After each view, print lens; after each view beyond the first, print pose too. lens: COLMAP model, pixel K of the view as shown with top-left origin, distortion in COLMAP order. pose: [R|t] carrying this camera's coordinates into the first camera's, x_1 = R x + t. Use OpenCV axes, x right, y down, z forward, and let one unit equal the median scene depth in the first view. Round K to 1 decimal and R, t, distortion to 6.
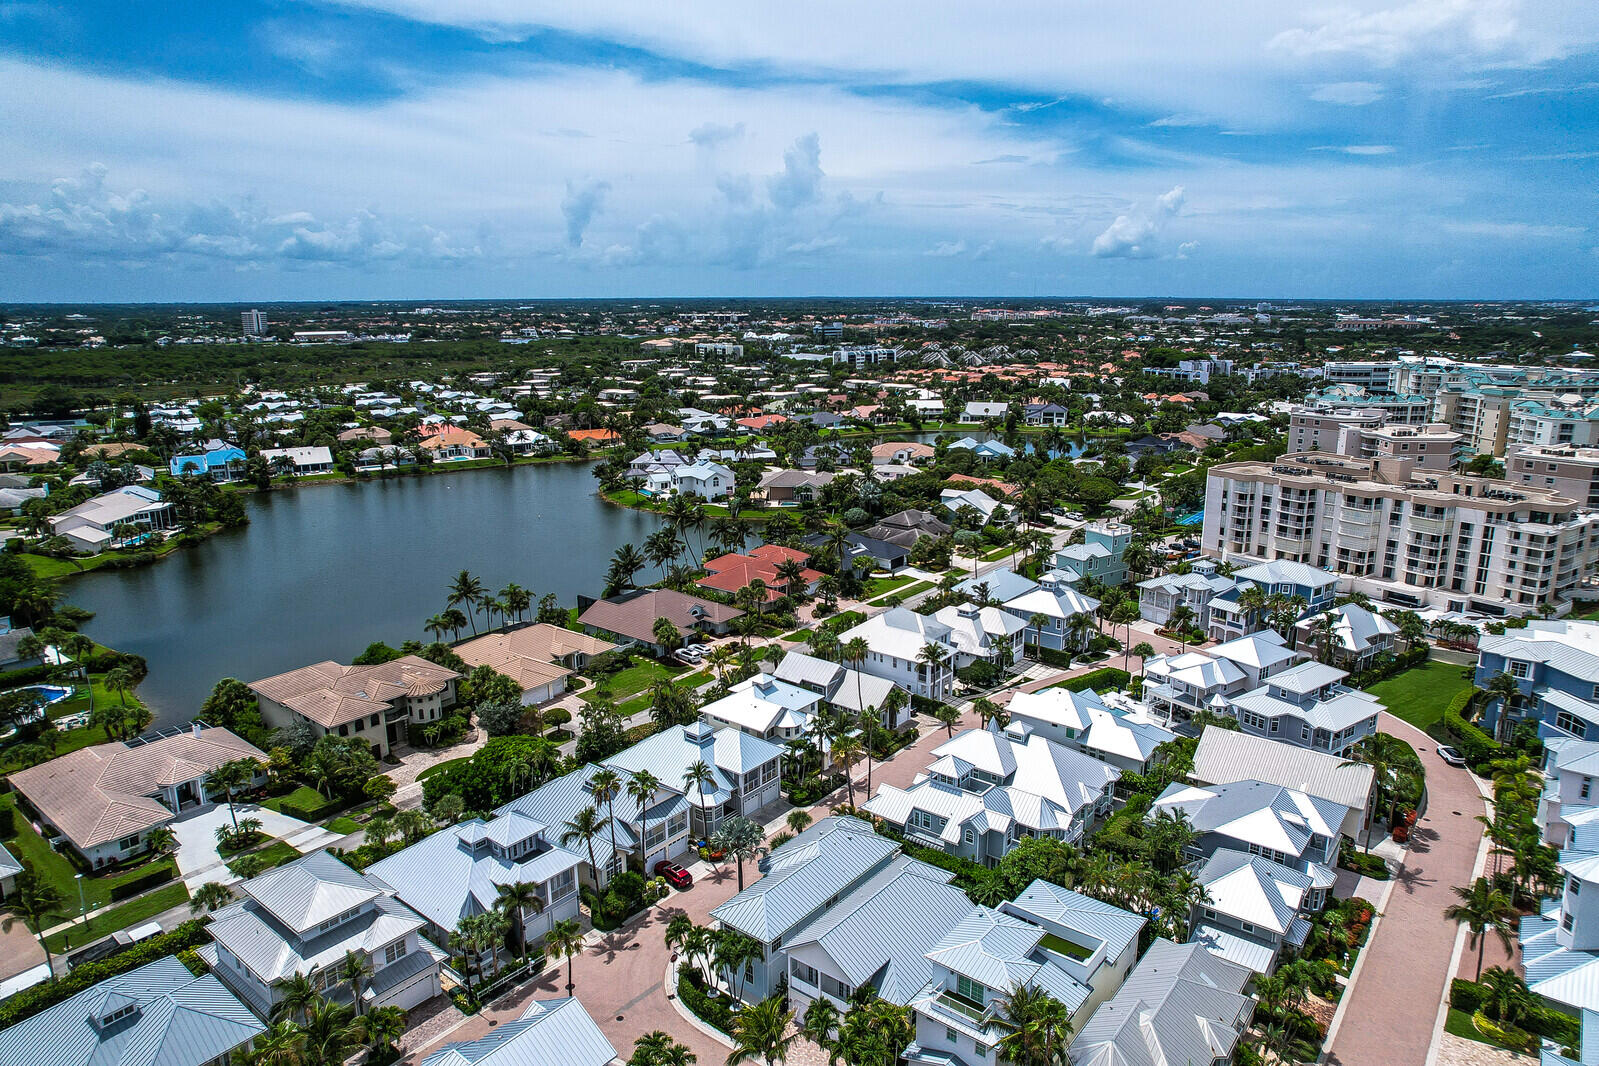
lens RADIAL K [[1011.4, 0, 825.0], [0, 1011.4, 528.2], [0, 0, 1]] dist [-0.012501, -0.000253]
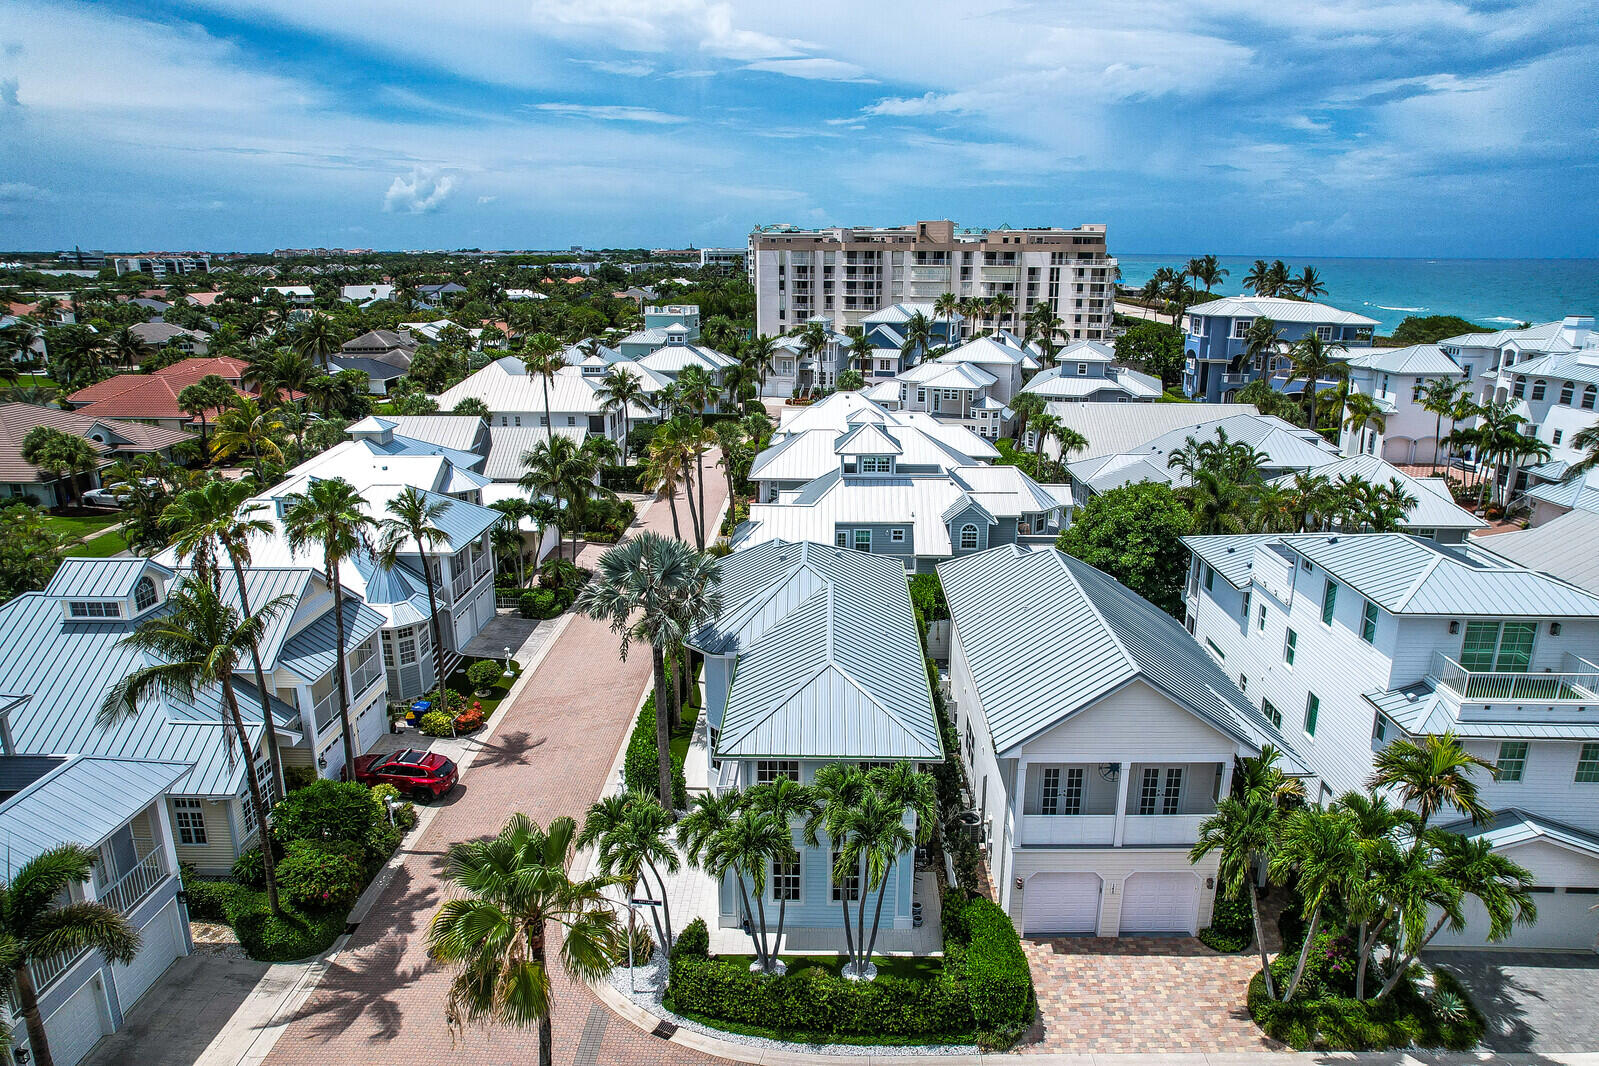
lens RADIAL K [[1021.4, 0, 813.4], [0, 1021.4, 532.6], [0, 0, 1]] dist [-0.090408, 0.084756]
pose [[0.798595, -0.158696, 0.580571, -0.130566], [0.131002, 0.987318, 0.089680, 0.125736], [-0.587439, 0.004438, 0.809256, 0.321794]]
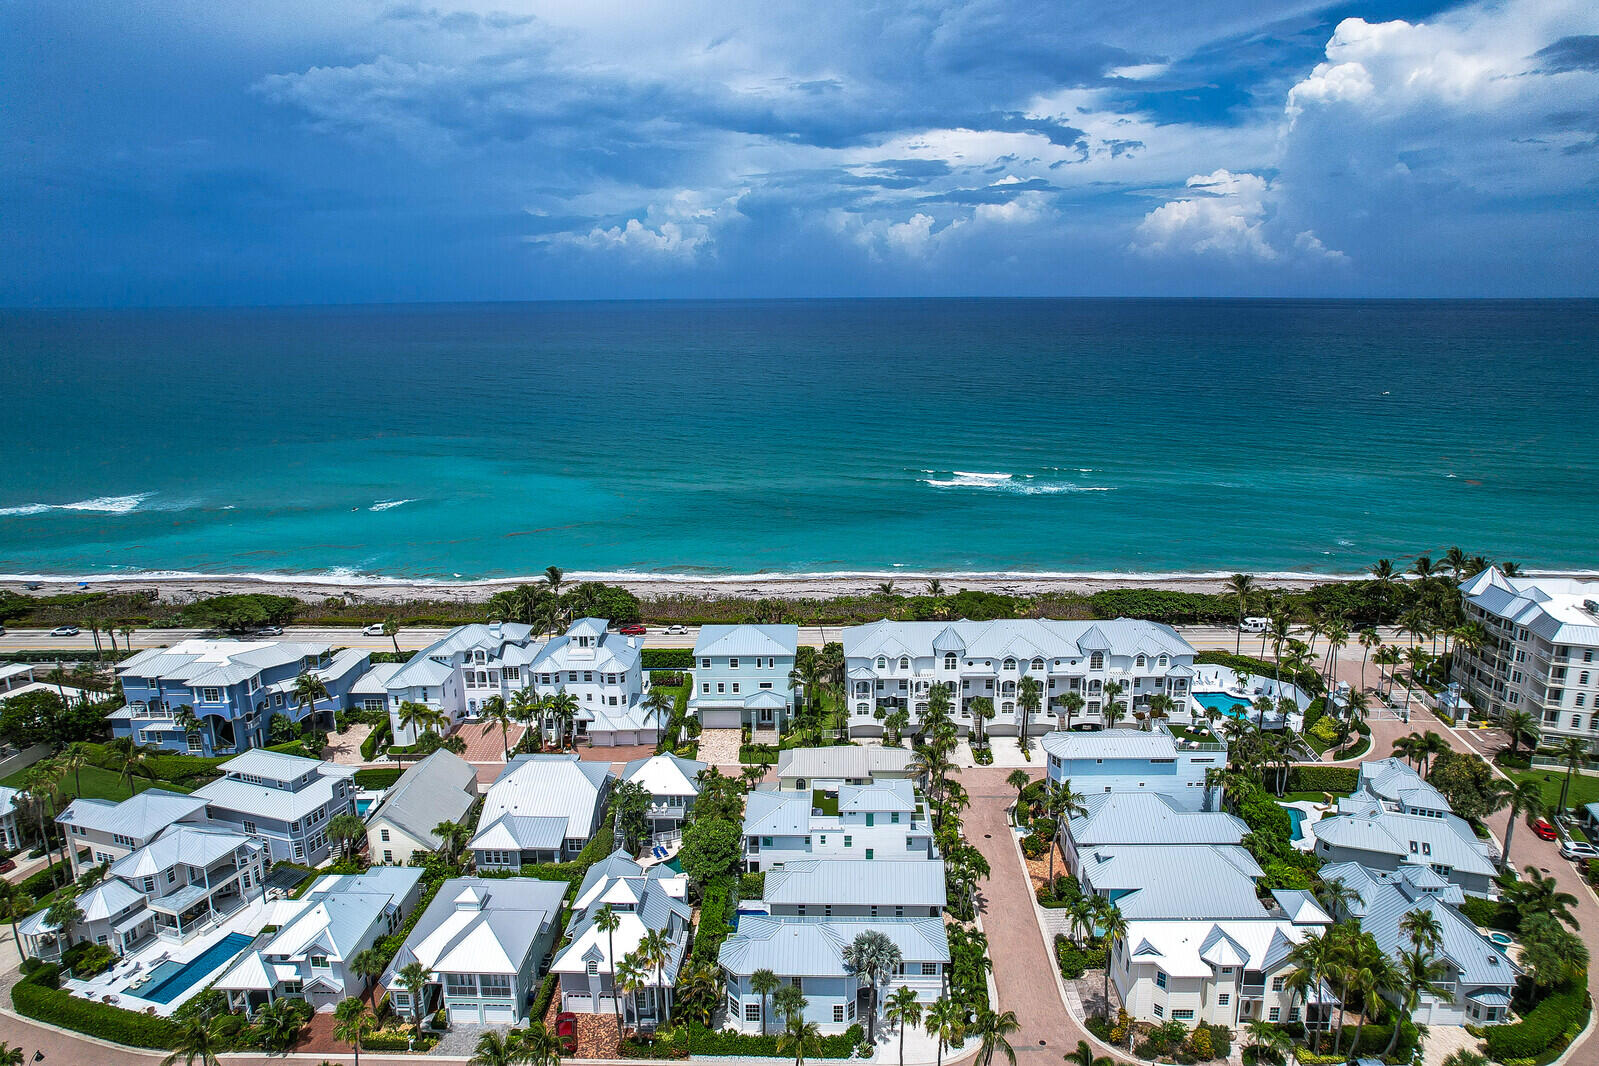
lens RADIAL K [[1006.7, 0, 812.9], [0, 1006.7, 555.1], [0, 0, 1]] dist [-0.081542, 0.074654]
pose [[-0.599427, -0.196201, 0.776010, -0.345587], [0.185602, 0.908999, 0.373193, -0.191080], [-0.778613, 0.367731, -0.508463, 0.677434]]
